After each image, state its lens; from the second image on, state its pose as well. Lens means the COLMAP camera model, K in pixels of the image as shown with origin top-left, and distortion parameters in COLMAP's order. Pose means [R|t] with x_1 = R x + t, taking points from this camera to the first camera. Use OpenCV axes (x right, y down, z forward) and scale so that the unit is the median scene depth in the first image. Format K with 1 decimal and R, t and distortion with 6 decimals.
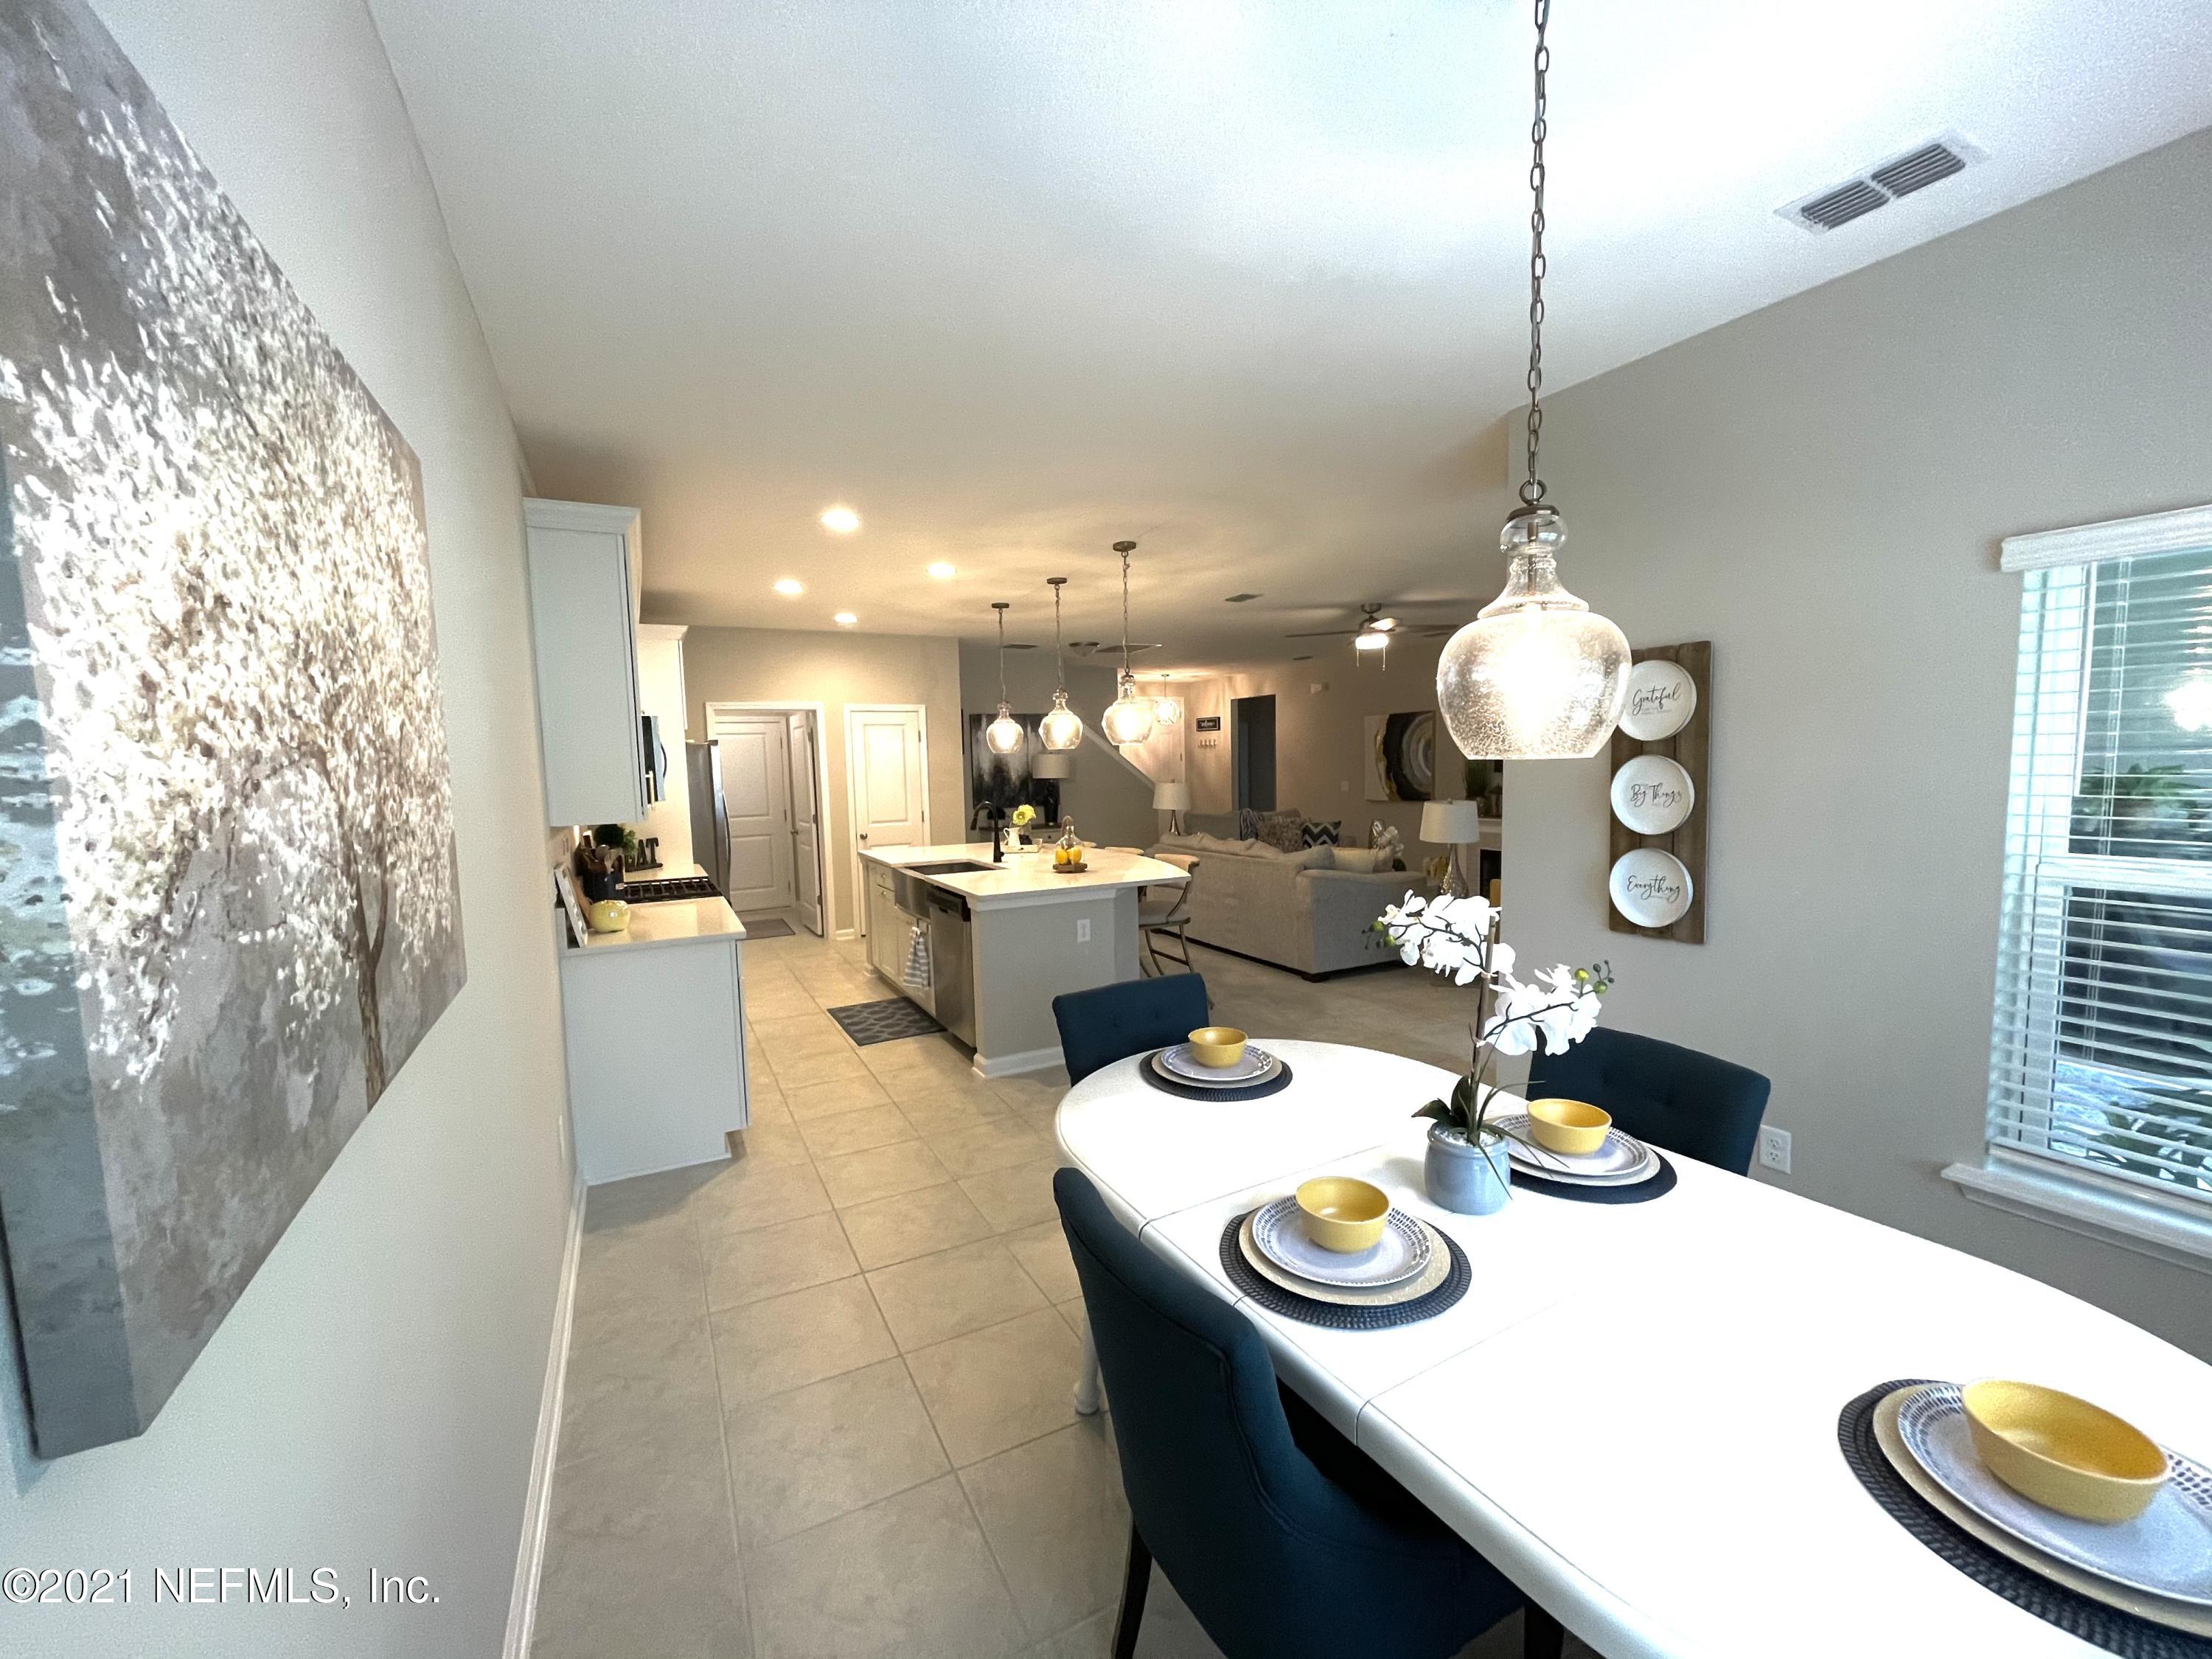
lens RADIAL K [[895.3, 0, 1111.2], [0, 895.3, 850.4], [0, 0, 1]] dist [0.001532, -0.000045]
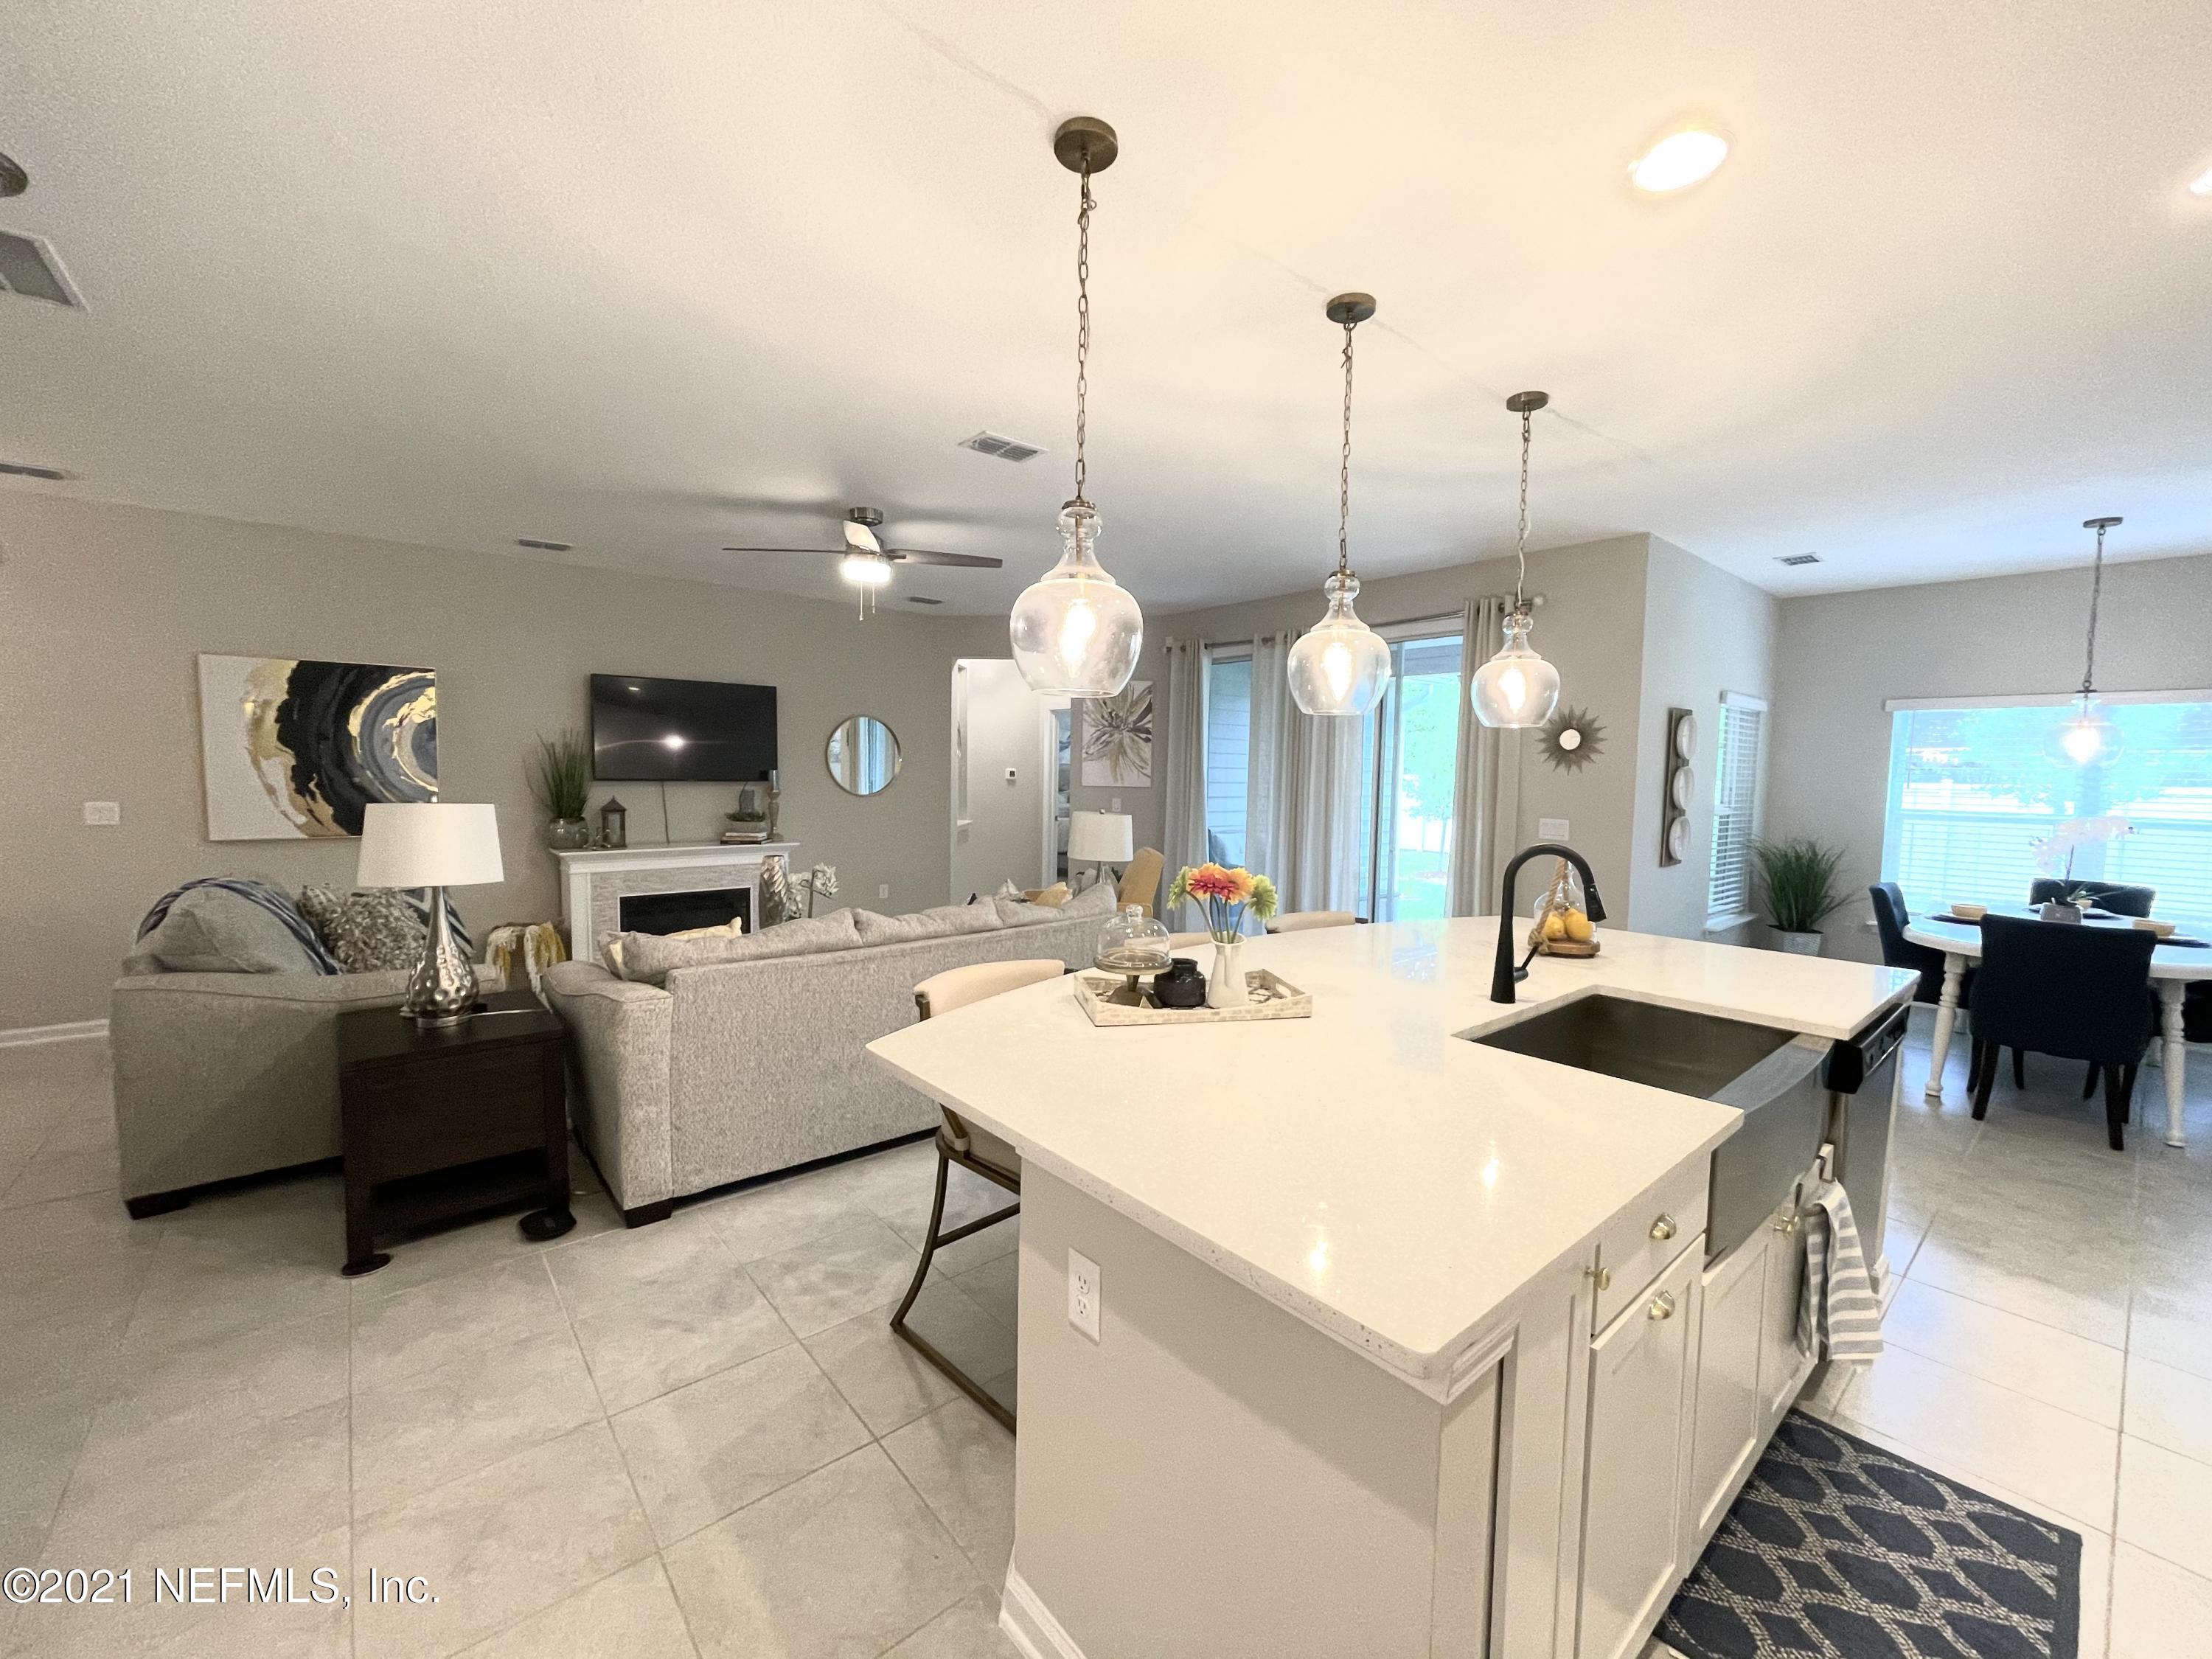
lens RADIAL K [[895.3, 0, 1102.4], [0, 895.3, 824.9], [0, 0, 1]] dist [0.001532, -0.000045]
pose [[-0.209320, -0.045481, 0.976789, -0.737504], [0.084559, 0.994334, 0.064419, -0.167308], [-0.974184, 0.096081, -0.204288, 1.958986]]
